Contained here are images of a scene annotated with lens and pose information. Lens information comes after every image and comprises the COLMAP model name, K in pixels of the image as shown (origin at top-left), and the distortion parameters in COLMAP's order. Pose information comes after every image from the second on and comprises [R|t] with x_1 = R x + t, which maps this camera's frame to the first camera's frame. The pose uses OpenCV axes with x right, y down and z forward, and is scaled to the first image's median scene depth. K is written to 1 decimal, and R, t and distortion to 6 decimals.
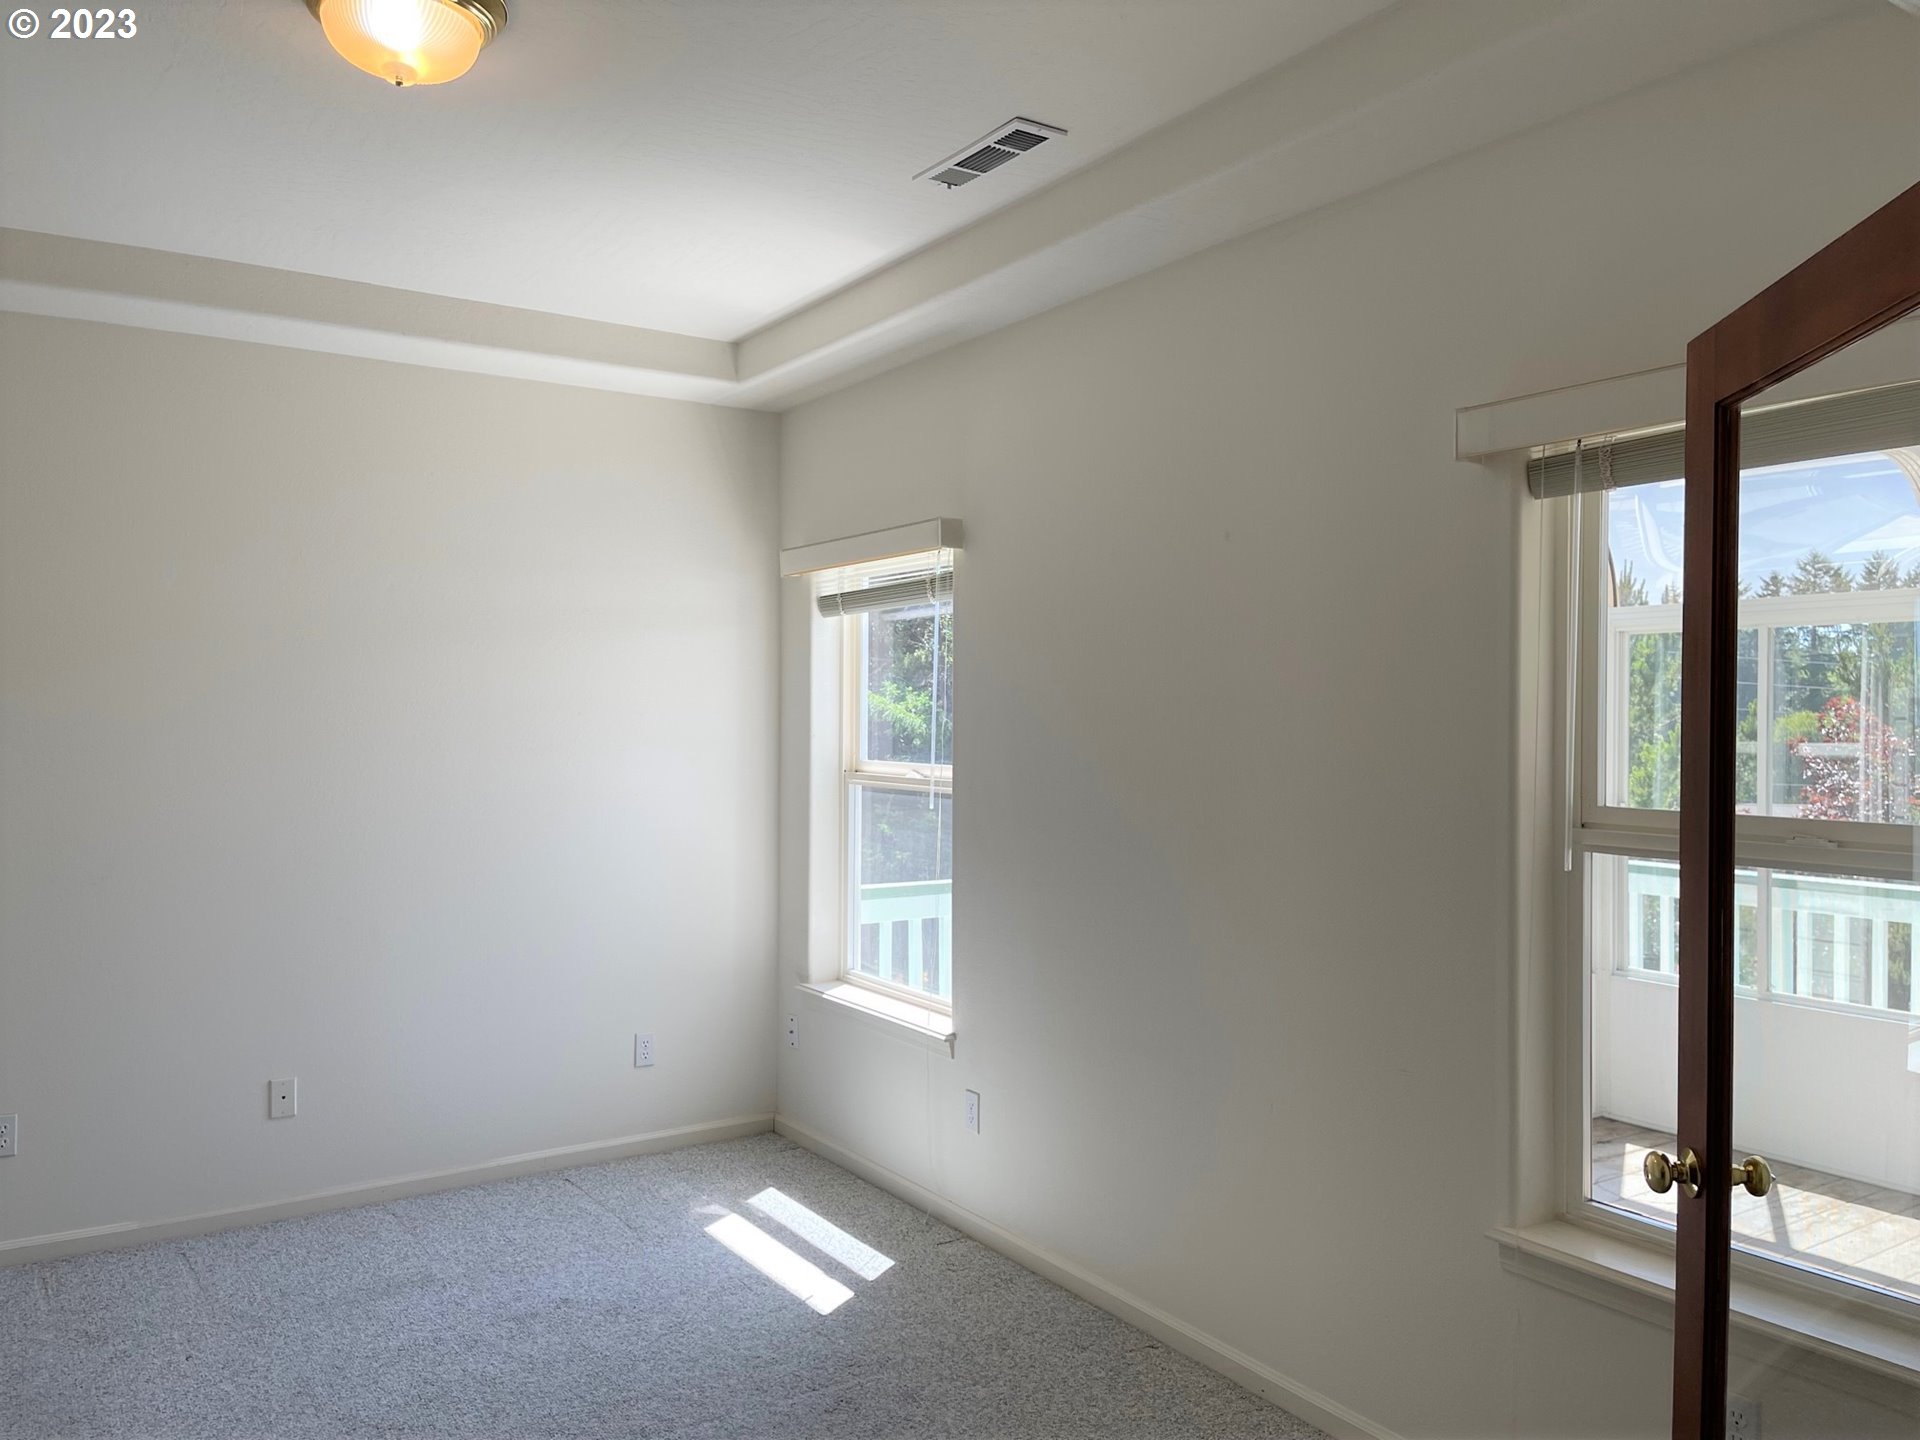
lens RADIAL K [[1439.6, 0, 950.5], [0, 1439.6, 709.8], [0, 0, 1]] dist [0.082439, -0.111949]
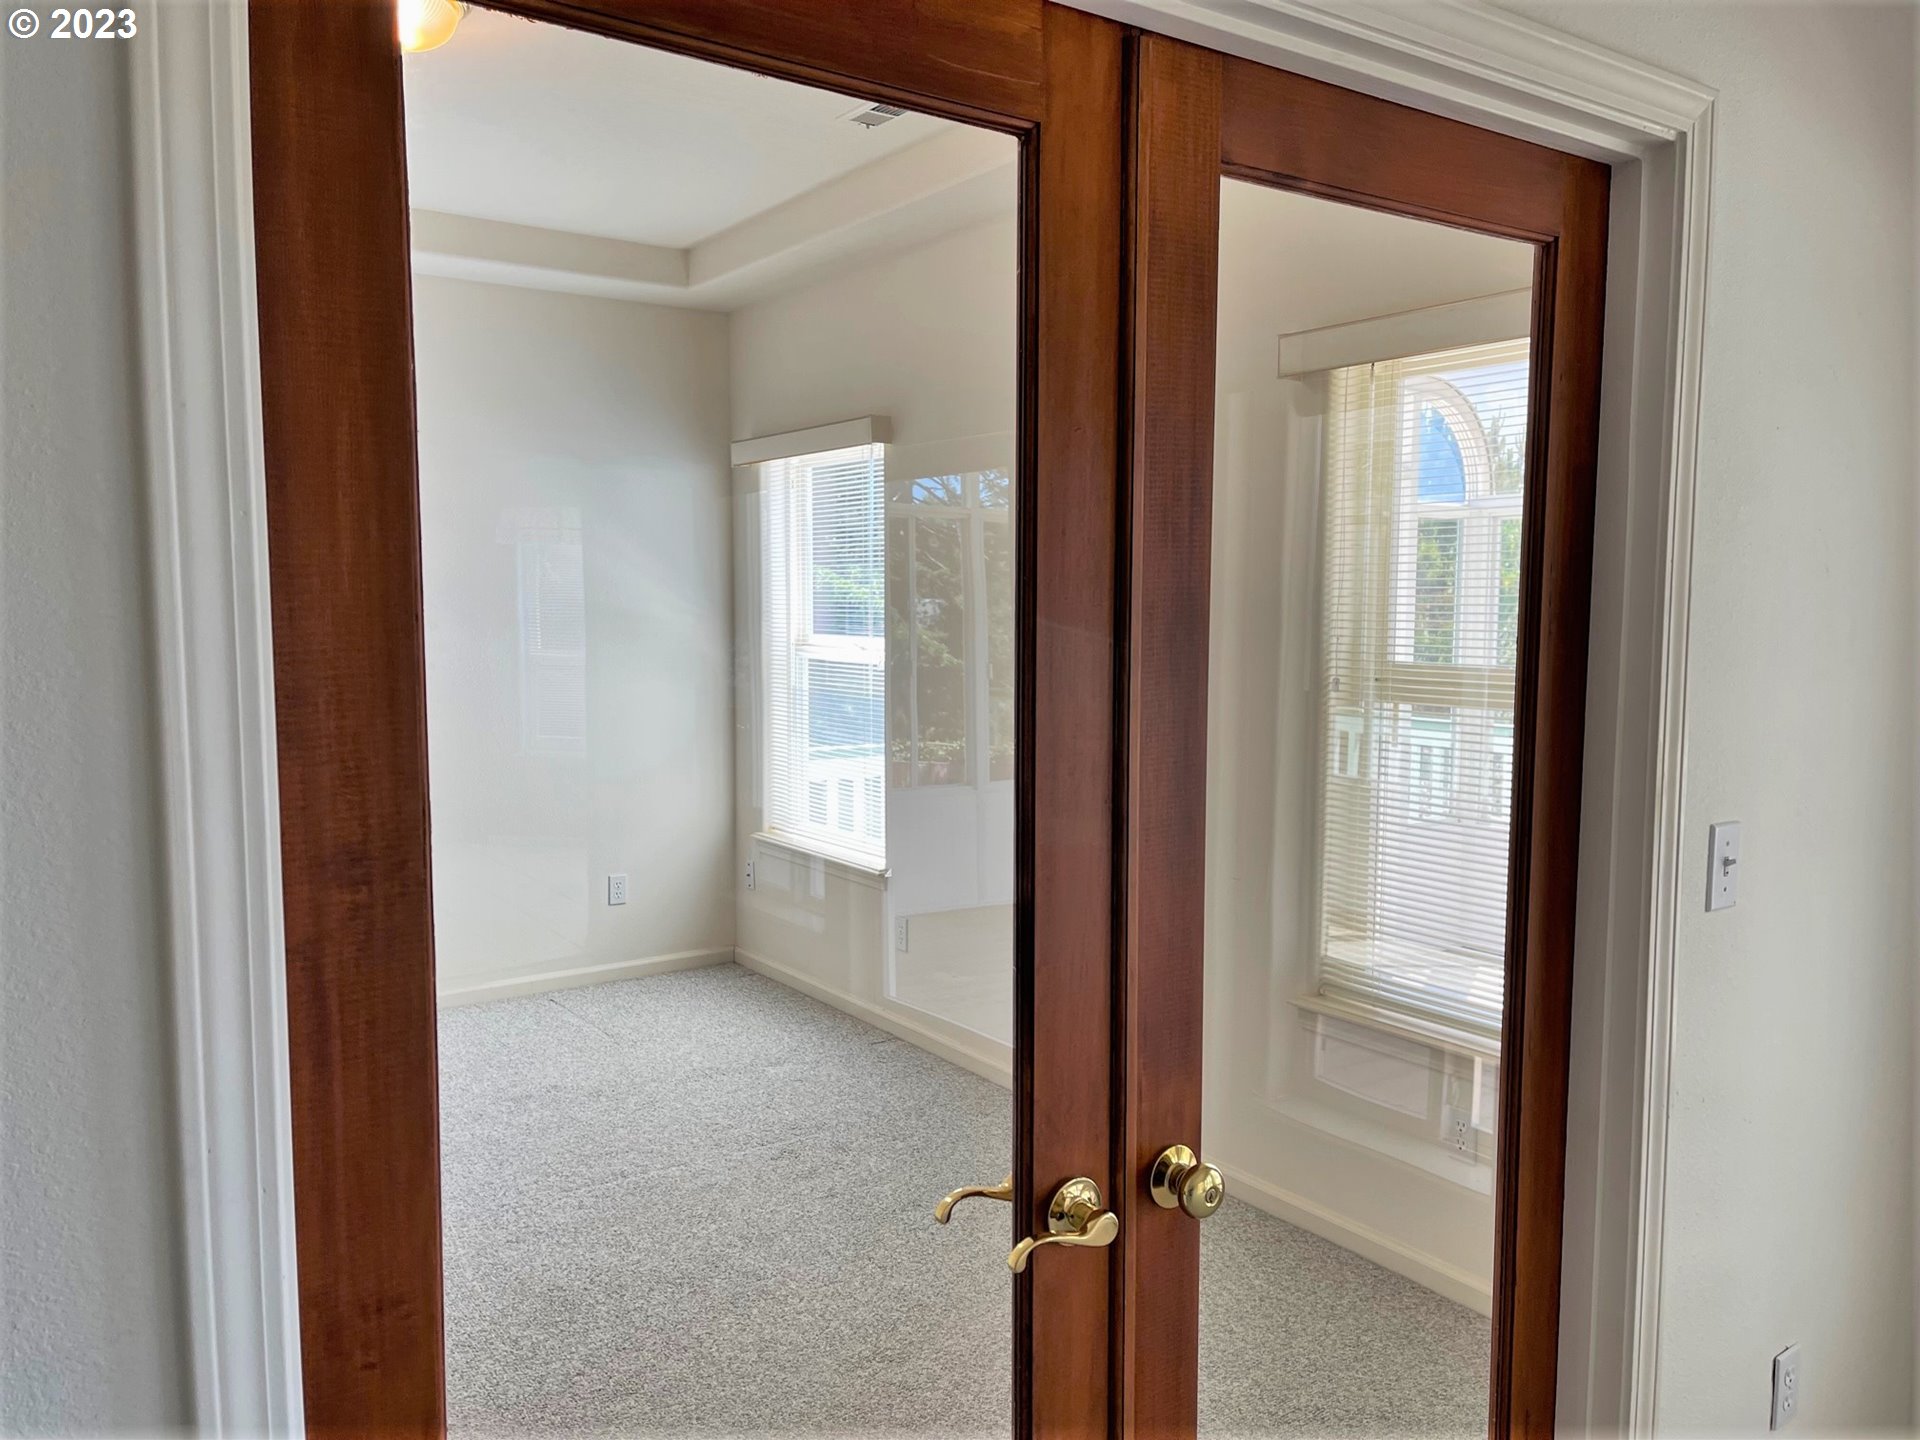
lens RADIAL K [[1439.6, 0, 950.5], [0, 1439.6, 709.8], [0, 0, 1]] dist [0.082439, -0.111949]
pose [[0.999753, -0.004926, 0.021678, 0.033472], [0.003133, 0.996626, 0.082013, 0.002910], [-0.022009, -0.081924, 0.996396, -0.157371]]
